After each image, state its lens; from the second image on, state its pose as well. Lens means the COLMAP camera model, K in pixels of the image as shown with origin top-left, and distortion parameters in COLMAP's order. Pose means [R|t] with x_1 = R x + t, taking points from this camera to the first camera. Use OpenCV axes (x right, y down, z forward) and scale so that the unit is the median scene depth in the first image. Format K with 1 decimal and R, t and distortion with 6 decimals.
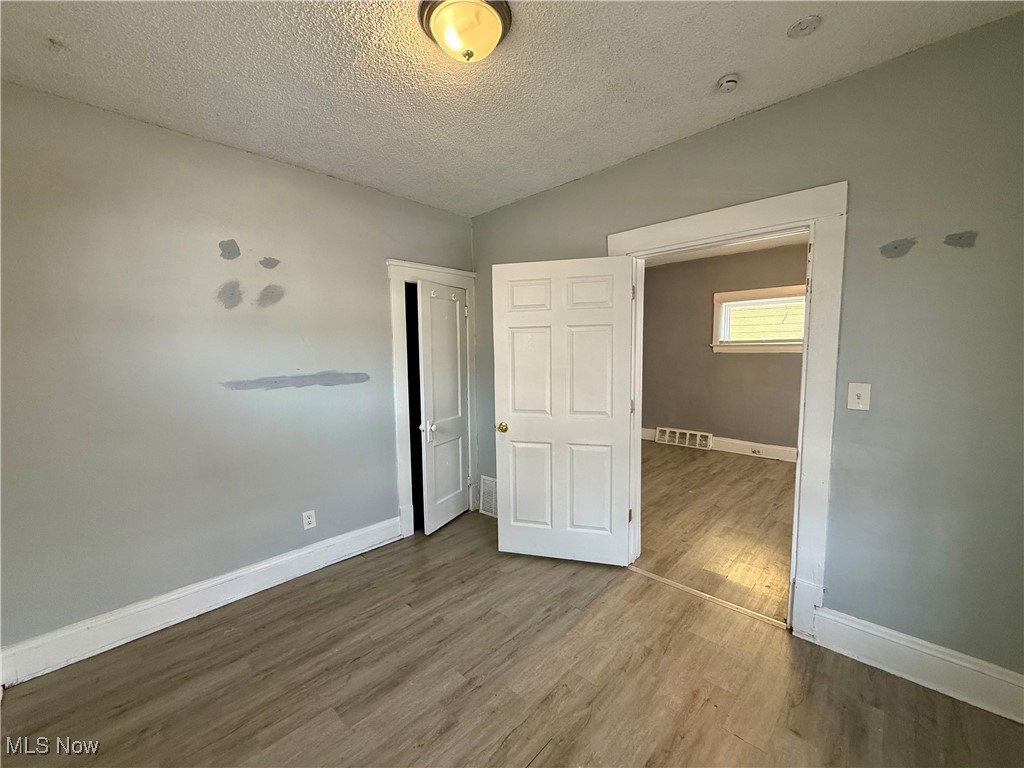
lens RADIAL K [[406.0, 0, 510.8], [0, 406.0, 385.4], [0, 0, 1]] dist [0.000082, -0.000122]
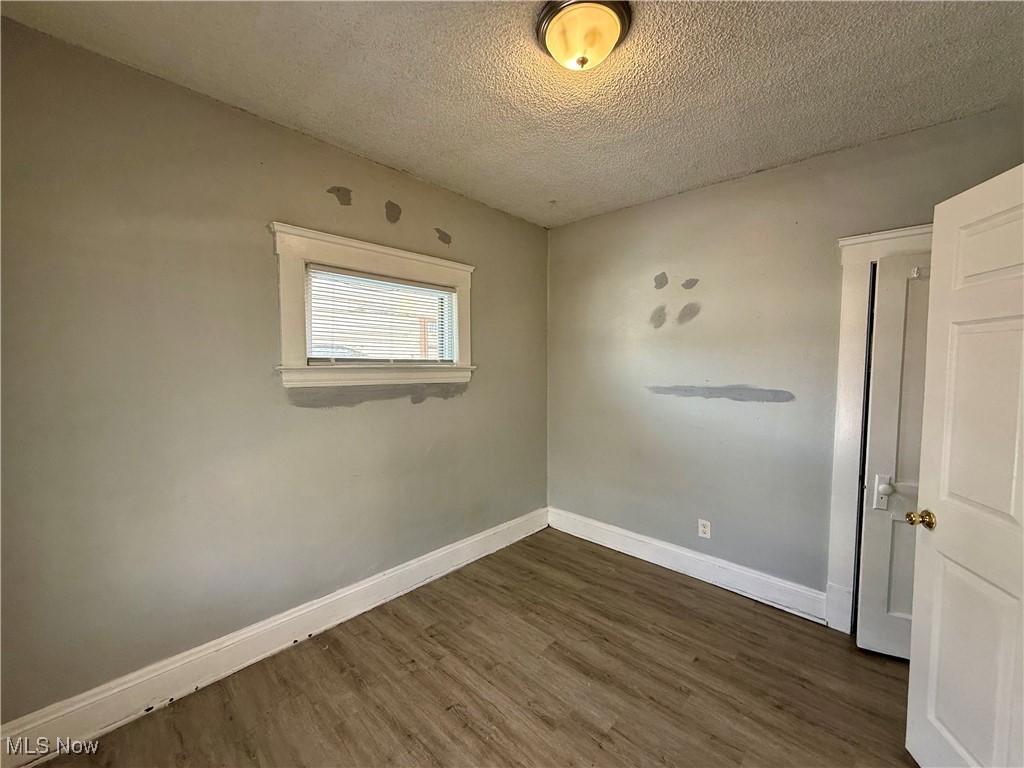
lens RADIAL K [[406.0, 0, 512.8], [0, 406.0, 385.2], [0, 0, 1]] dist [0.000082, -0.000122]
pose [[0.020165, 0.071060, -0.997268, 0.564641], [-0.091362, 0.993429, 0.068939, -0.061554], [0.995614, 0.089722, 0.026525, 0.544491]]
